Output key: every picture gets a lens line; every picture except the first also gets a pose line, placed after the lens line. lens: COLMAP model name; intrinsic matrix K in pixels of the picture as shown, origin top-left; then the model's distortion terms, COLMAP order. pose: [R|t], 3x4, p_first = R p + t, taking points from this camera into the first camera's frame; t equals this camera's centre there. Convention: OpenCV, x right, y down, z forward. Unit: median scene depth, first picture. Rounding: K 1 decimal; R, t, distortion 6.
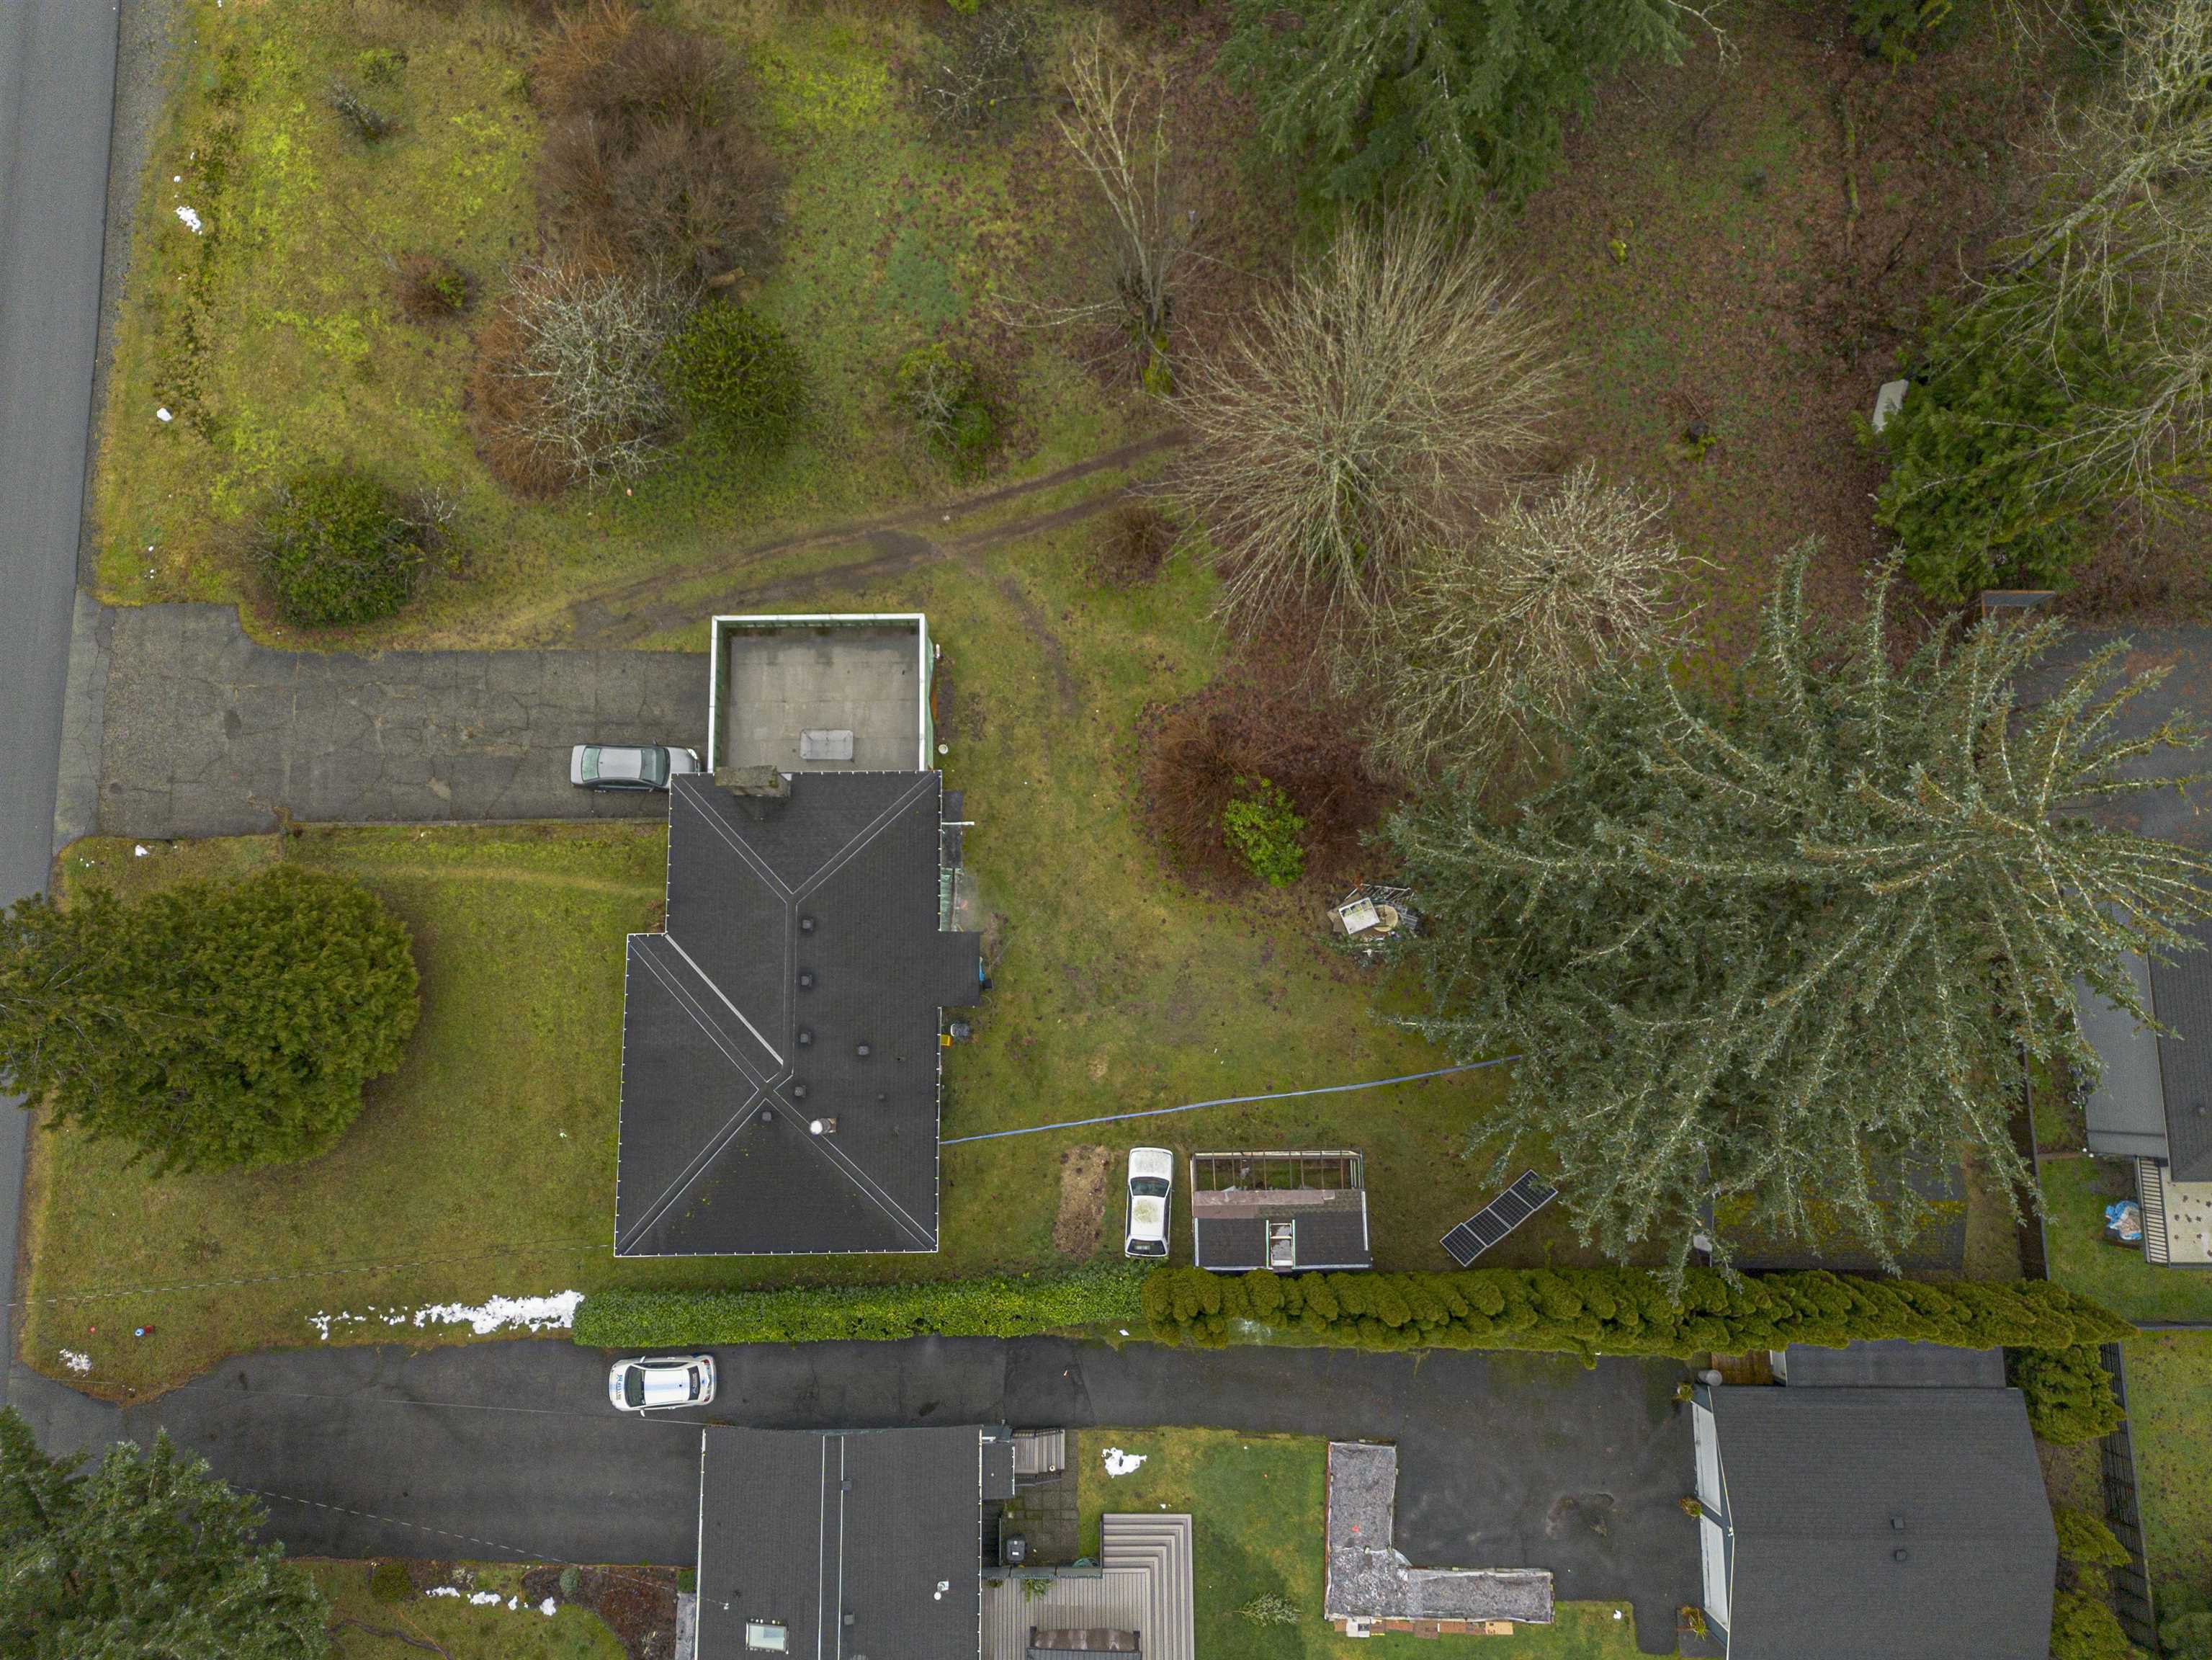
lens RADIAL K [[1598.6, 0, 1106.0], [0, 1598.6, 830.0], [0, 0, 1]] dist [0.093867, -0.101641]
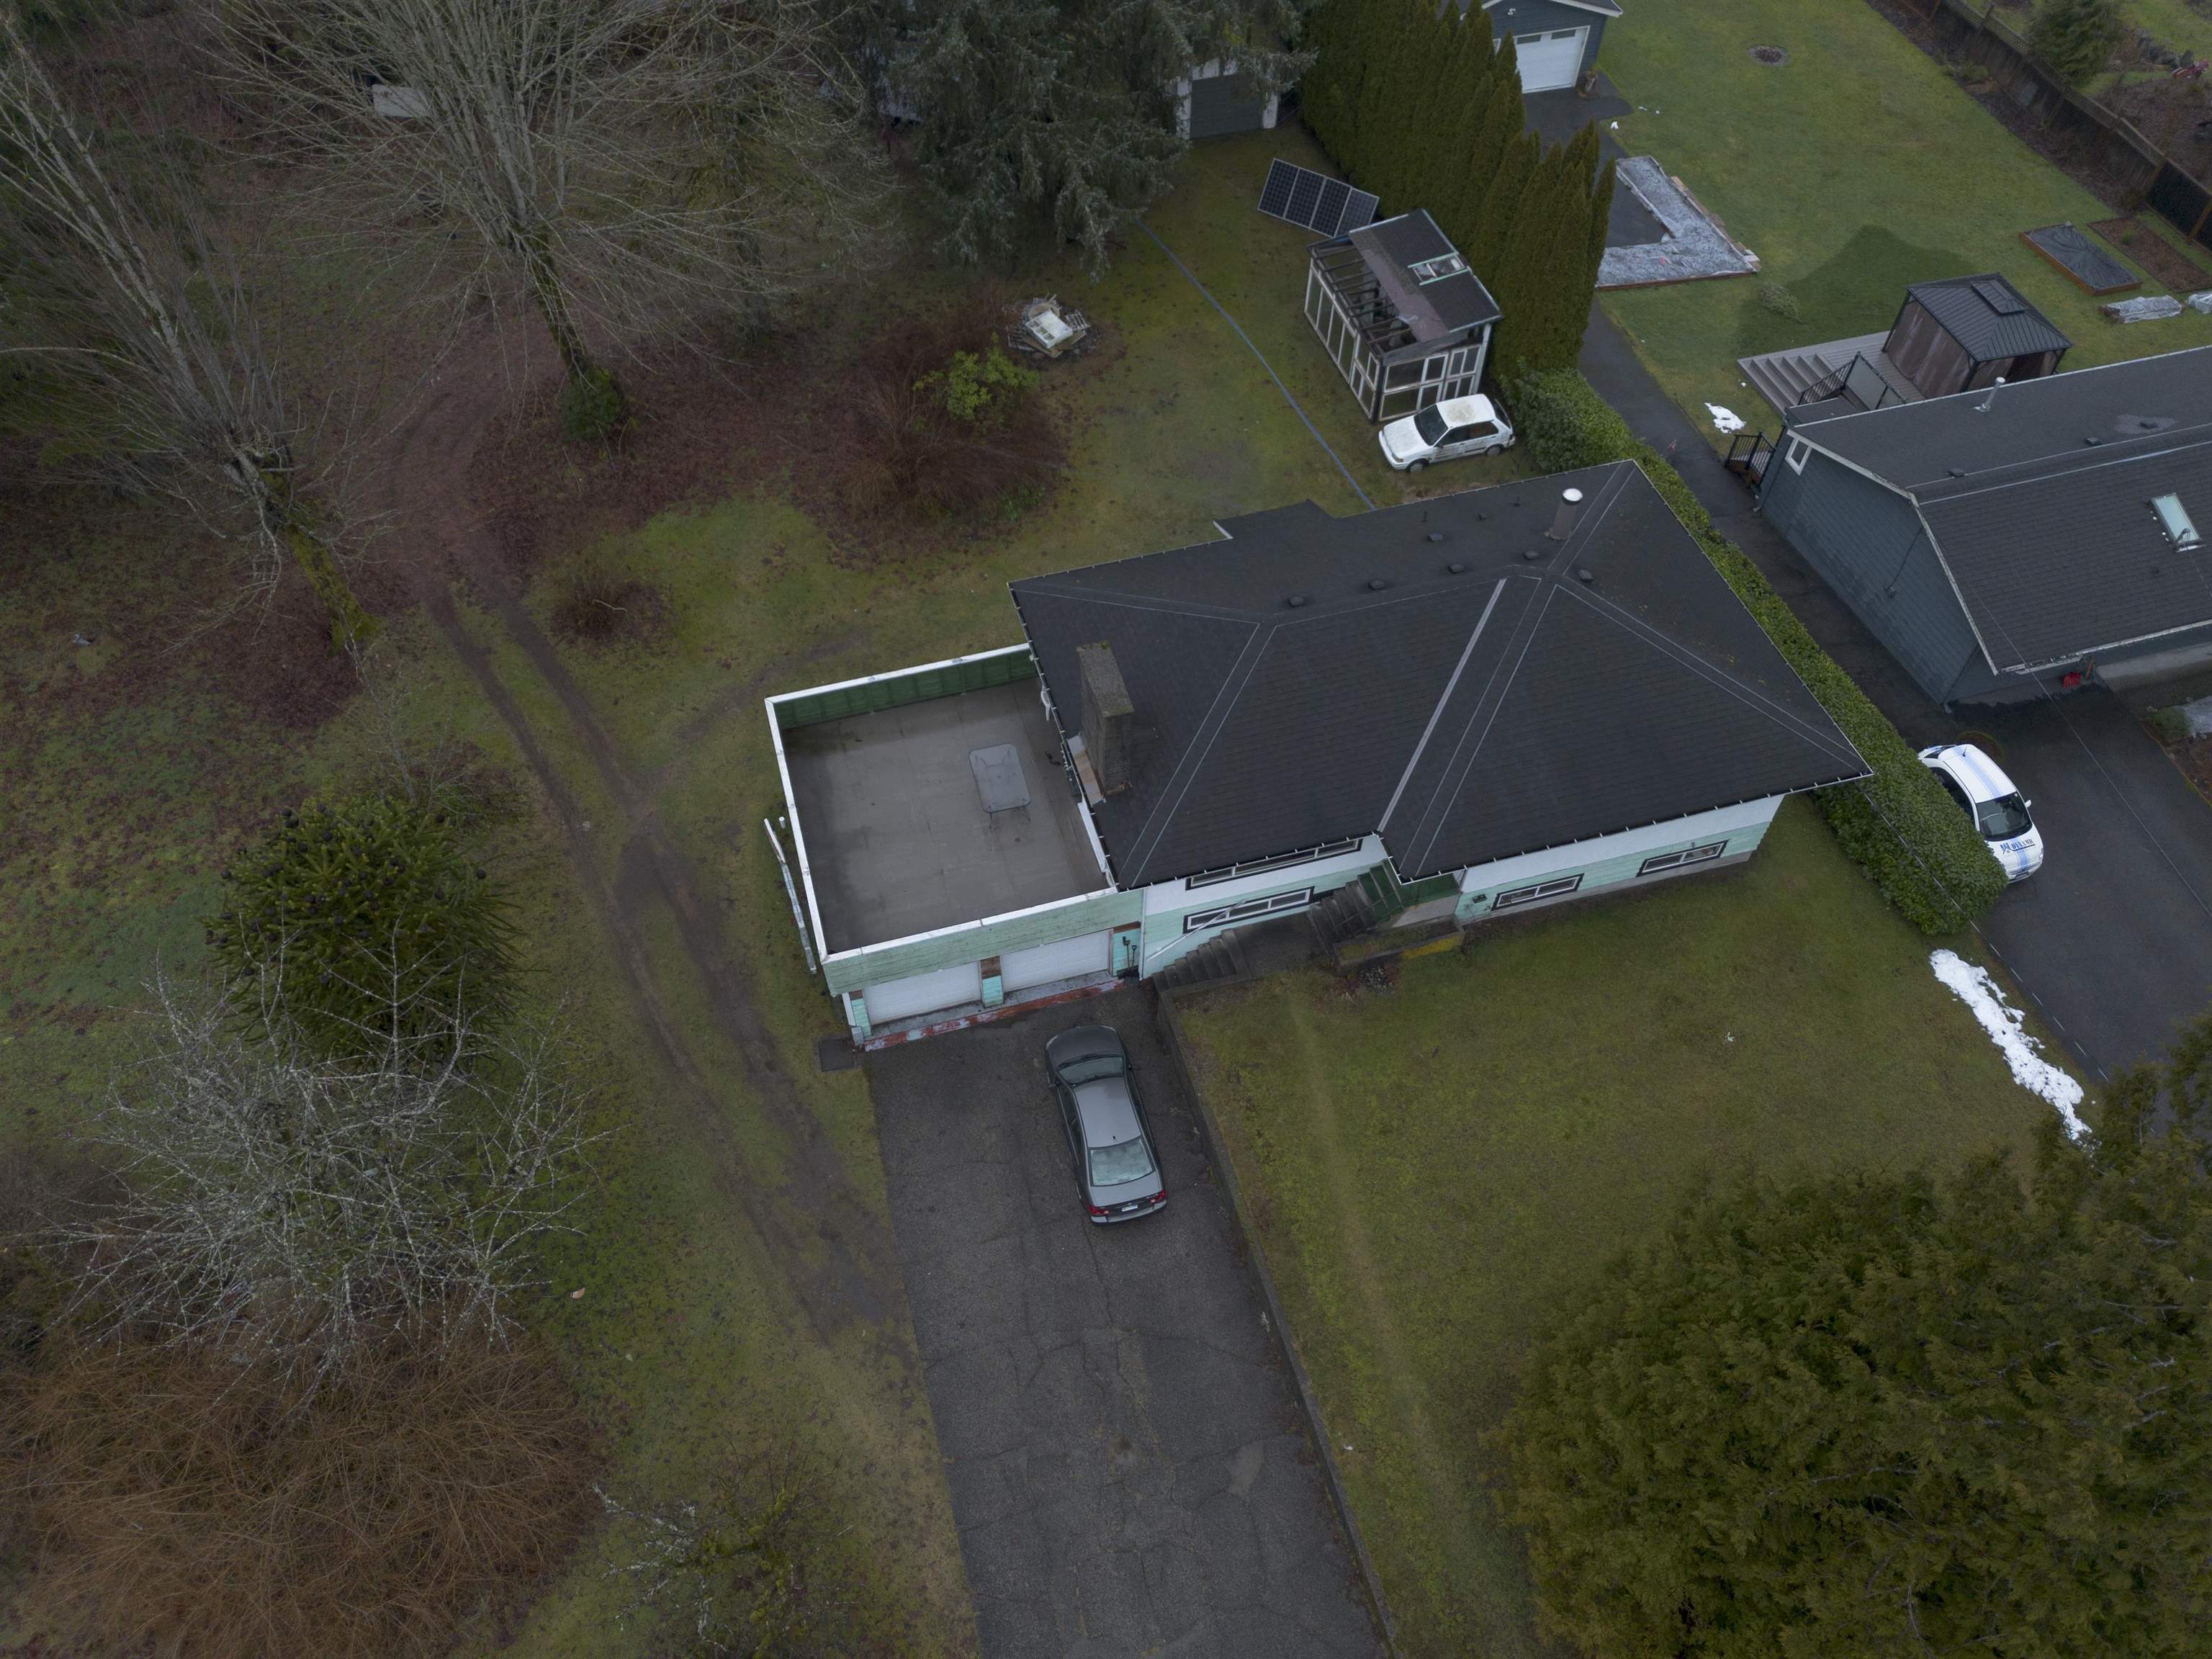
lens RADIAL K [[1555.2, 0, 1106.0], [0, 1555.2, 829.5], [0, 0, 1]] dist [0.082351, -0.078062]
pose [[-0.266710, -0.751052, 0.603976, -0.553731], [0.952827, -0.111285, 0.282375, -0.182608], [-0.144865, 0.650797, 0.745303, 0.535652]]
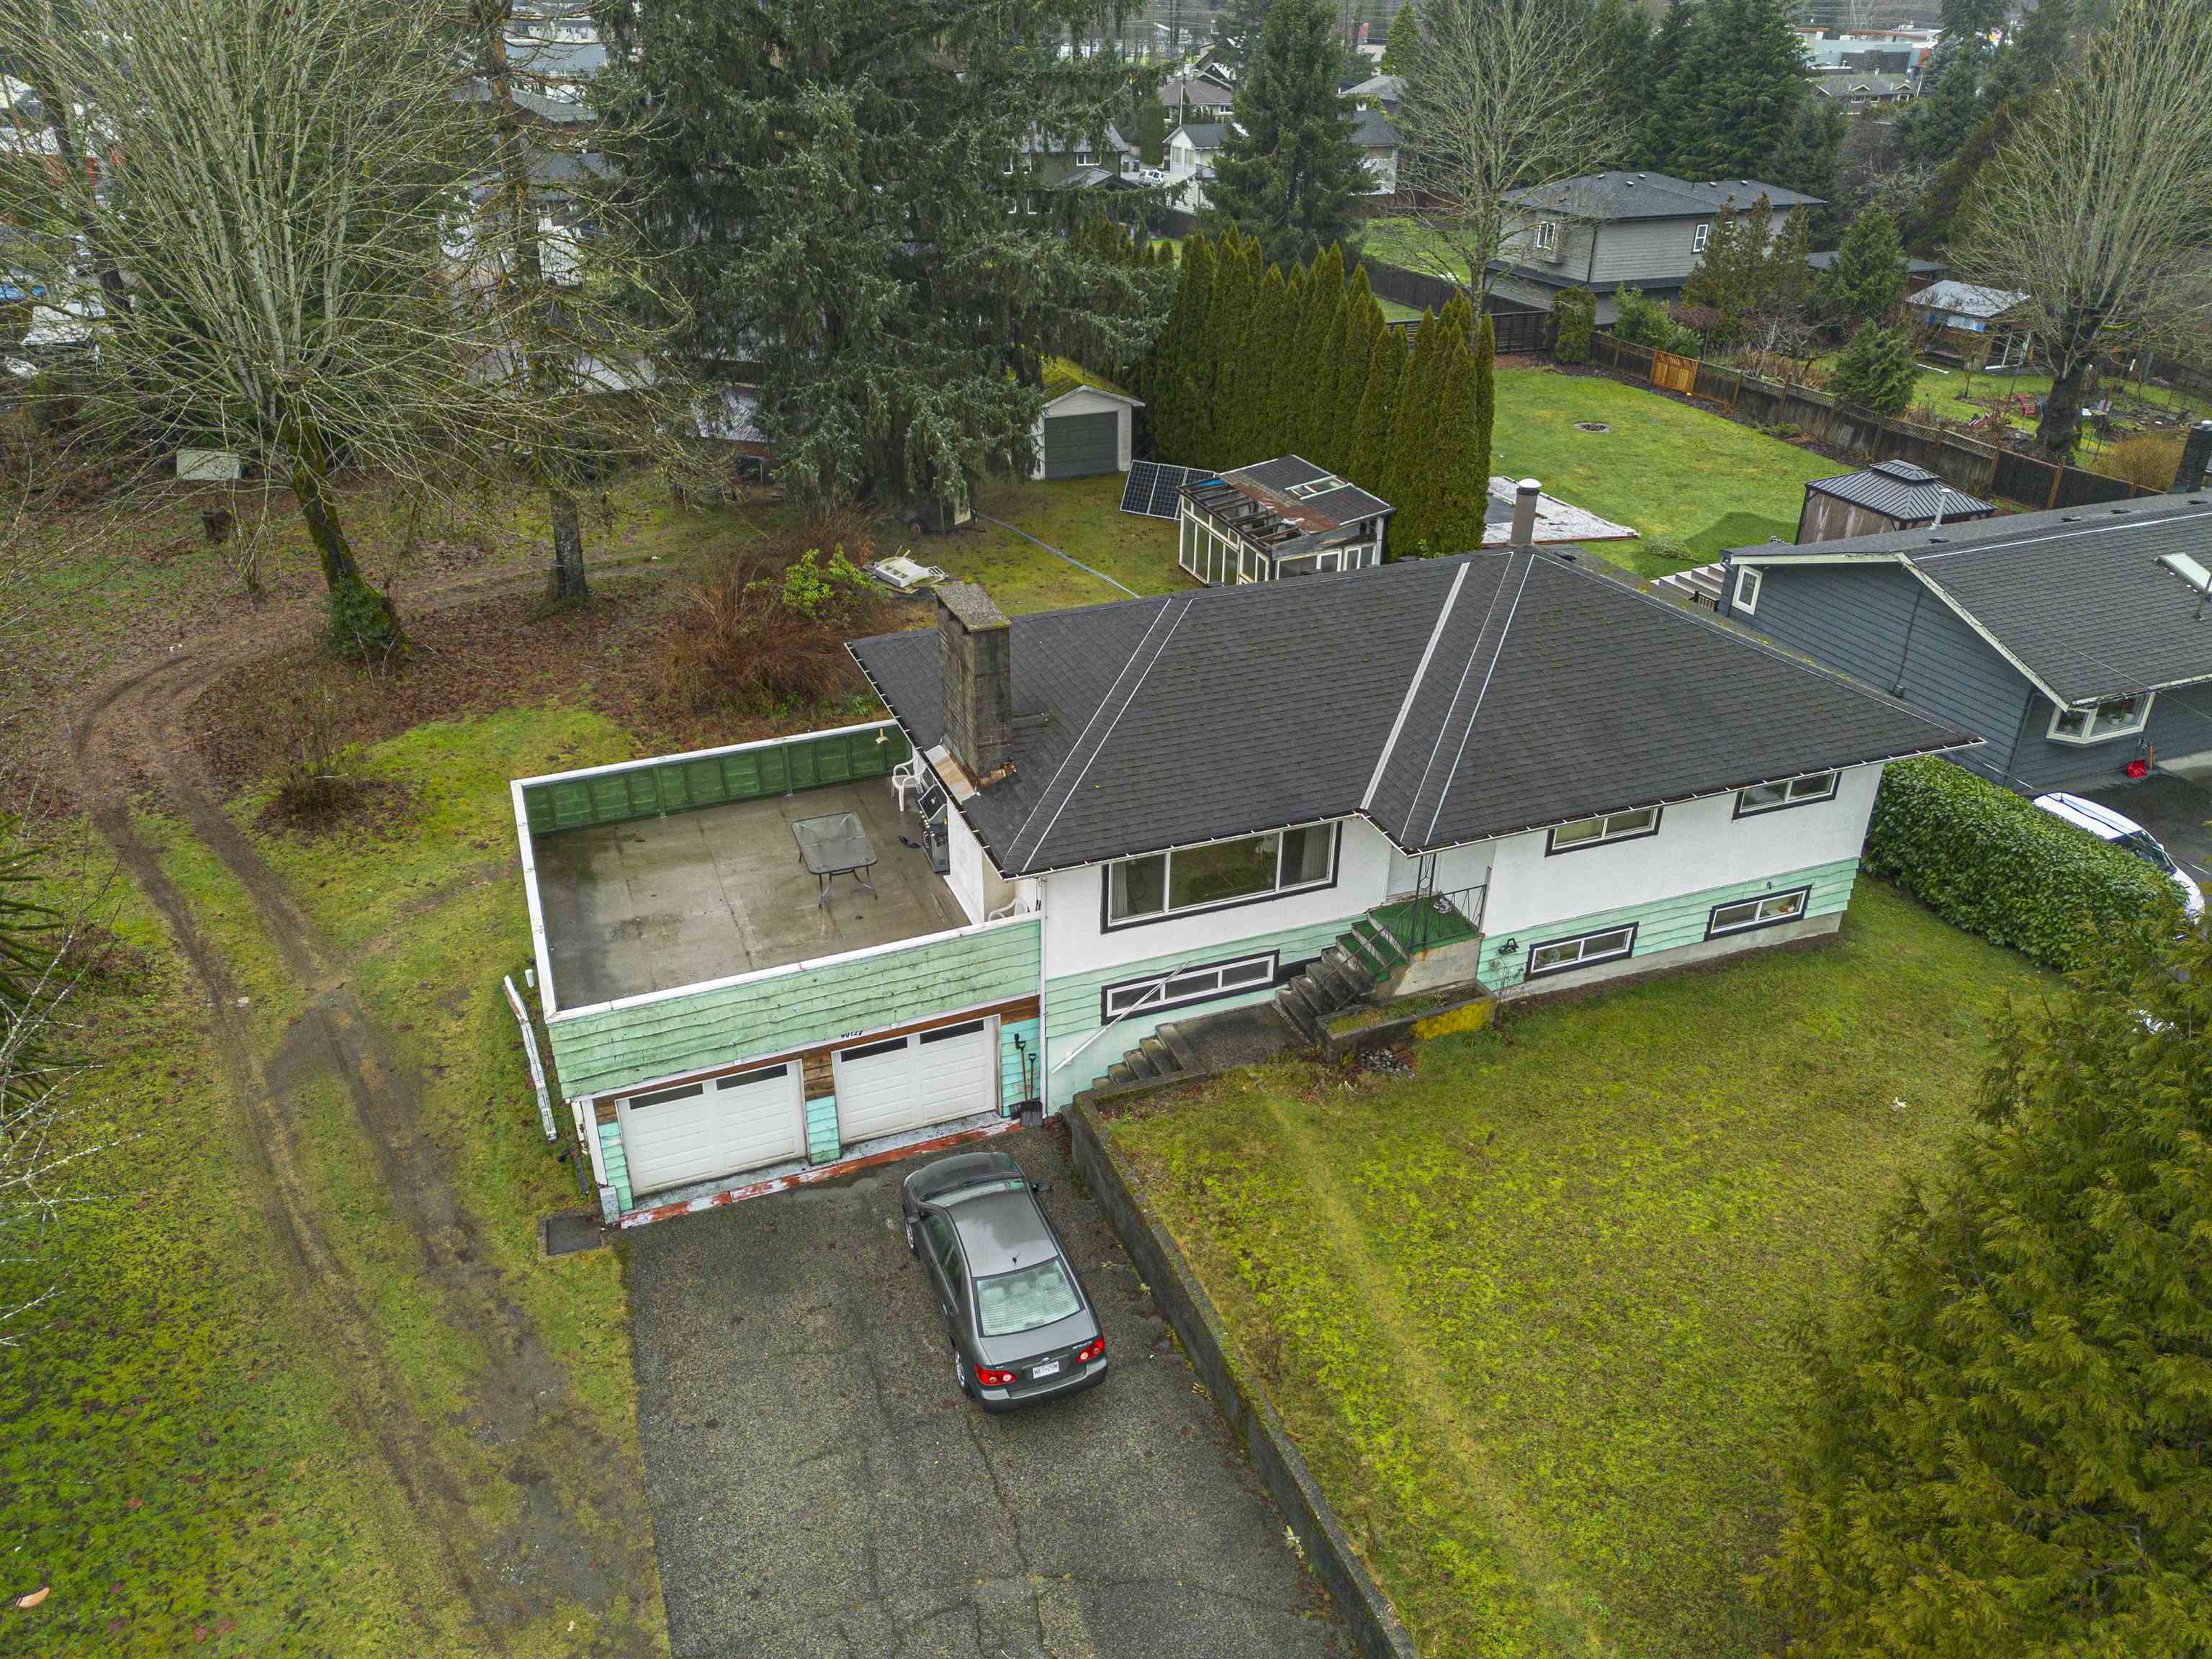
lens RADIAL K [[1555.2, 0, 1106.0], [0, 1555.2, 829.5], [0, 0, 1]] dist [0.082351, -0.078062]
pose [[-0.357963, -0.427108, 0.830326, -0.554271], [0.923050, -0.027717, 0.383681, -0.147710], [-0.140859, 0.903776, 0.404164, 0.782155]]
